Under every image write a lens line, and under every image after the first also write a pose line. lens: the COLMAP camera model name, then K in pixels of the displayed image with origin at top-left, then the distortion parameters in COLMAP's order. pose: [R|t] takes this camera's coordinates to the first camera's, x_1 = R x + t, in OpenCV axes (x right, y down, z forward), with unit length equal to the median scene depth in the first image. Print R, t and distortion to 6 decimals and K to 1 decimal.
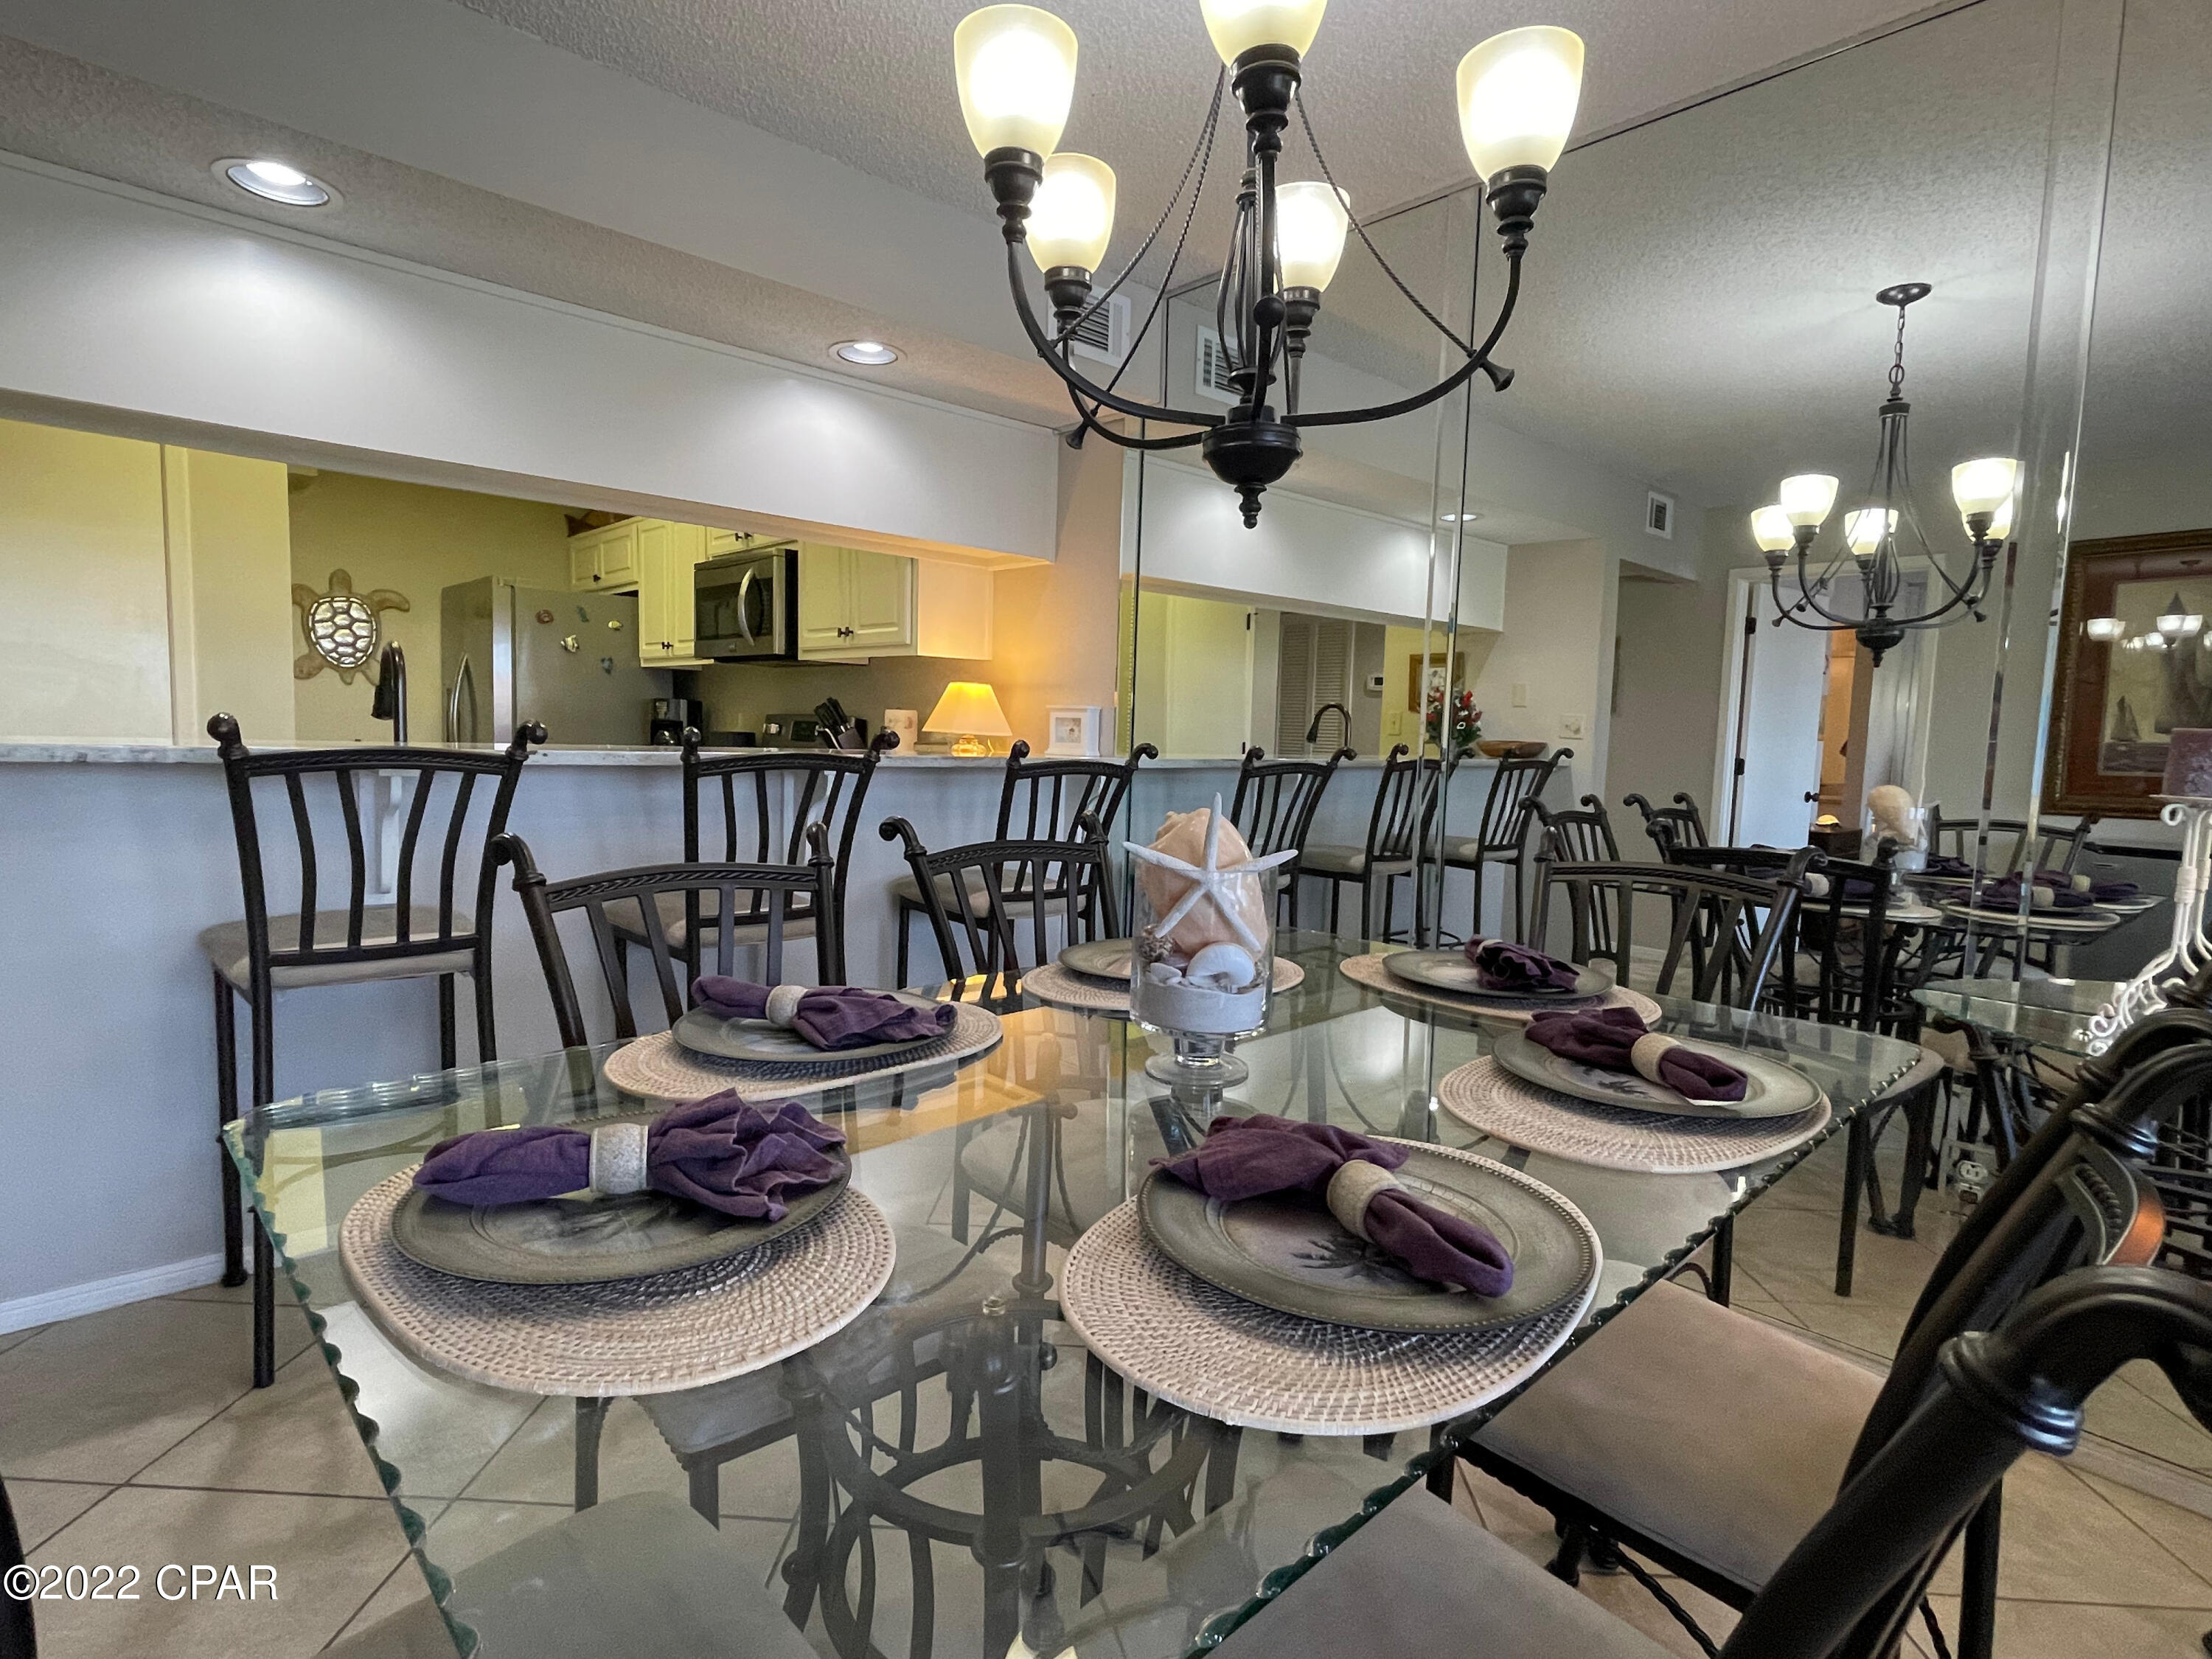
lens RADIAL K [[1136.9, 0, 1106.0], [0, 1136.9, 829.5], [0, 0, 1]] dist [-0.011547, -0.000127]
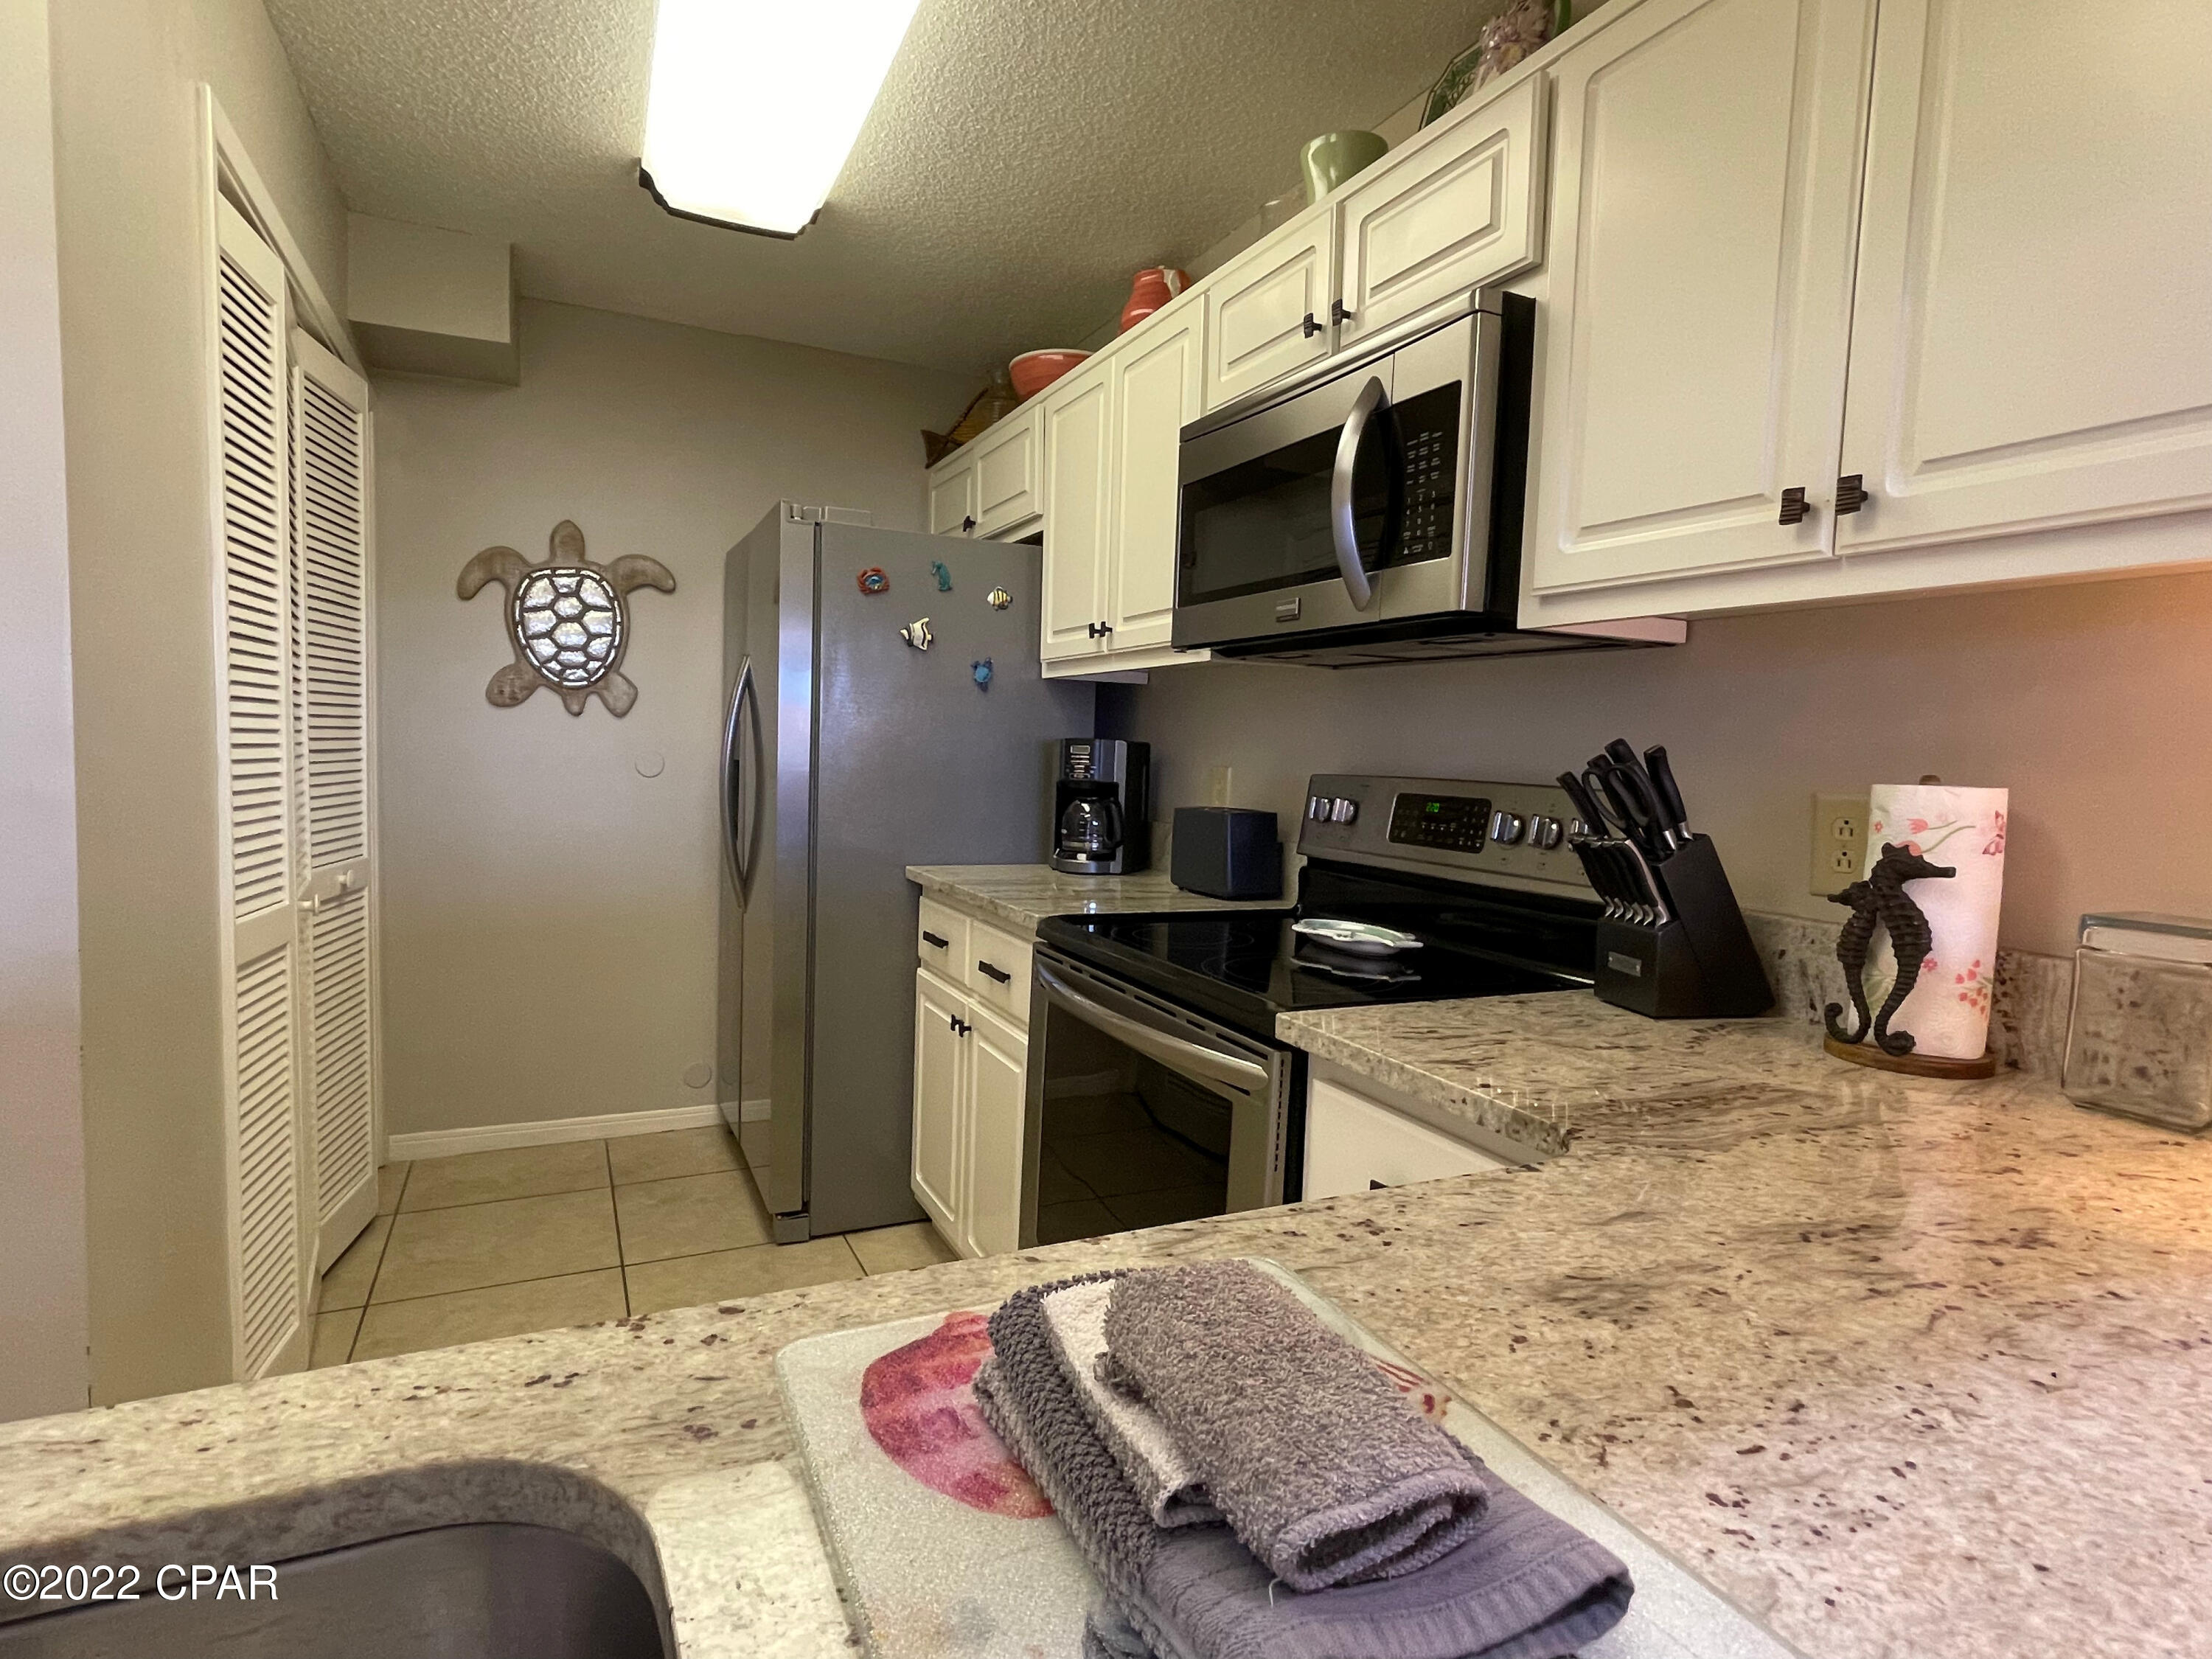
lens RADIAL K [[1136.9, 0, 1106.0], [0, 1136.9, 829.5], [0, 0, 1]] dist [-0.011547, -0.000127]
pose [[0.955864, 0.021043, -0.293054, -0.231137], [-0.029277, 0.999289, -0.023739, -0.063154], [0.292346, 0.031271, 0.955801, 0.519972]]
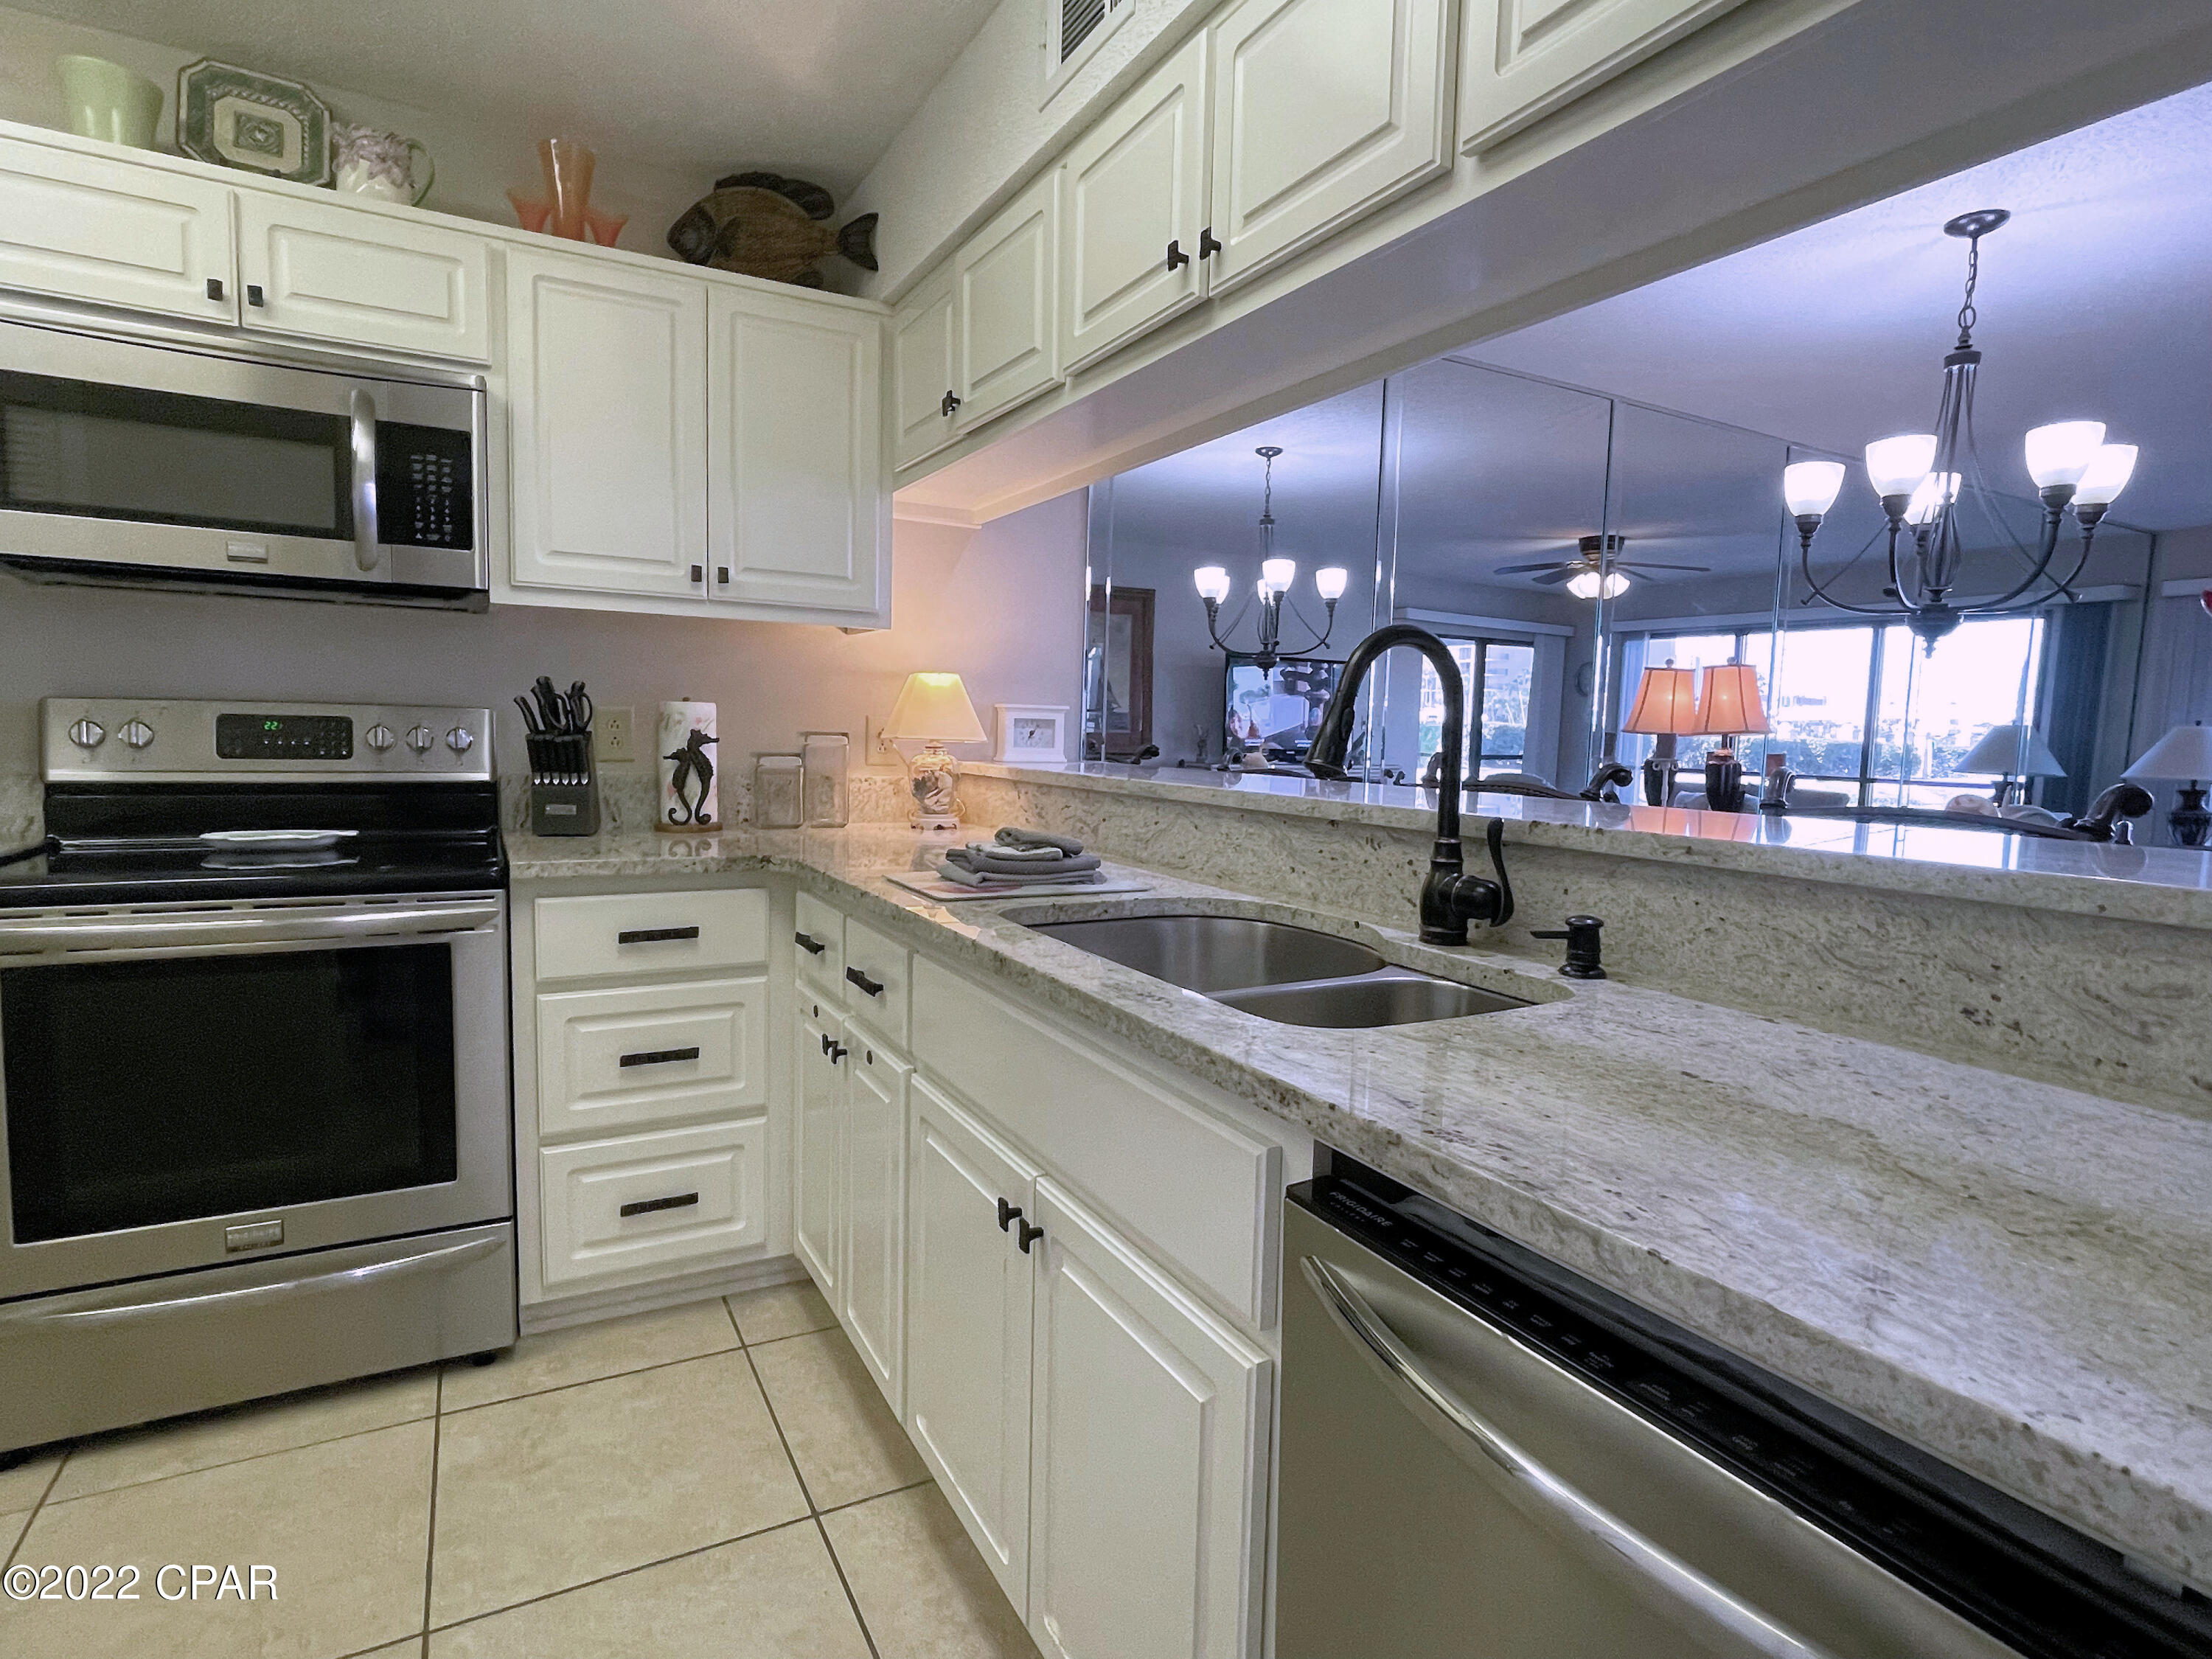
lens RADIAL K [[1136.9, 0, 1106.0], [0, 1136.9, 829.5], [0, 0, 1]] dist [-0.011547, -0.000127]
pose [[0.233366, -0.116165, 0.965425, -0.578582], [0.066980, 0.992401, 0.103220, -0.065830], [-0.970079, 0.040576, 0.239374, 0.492020]]
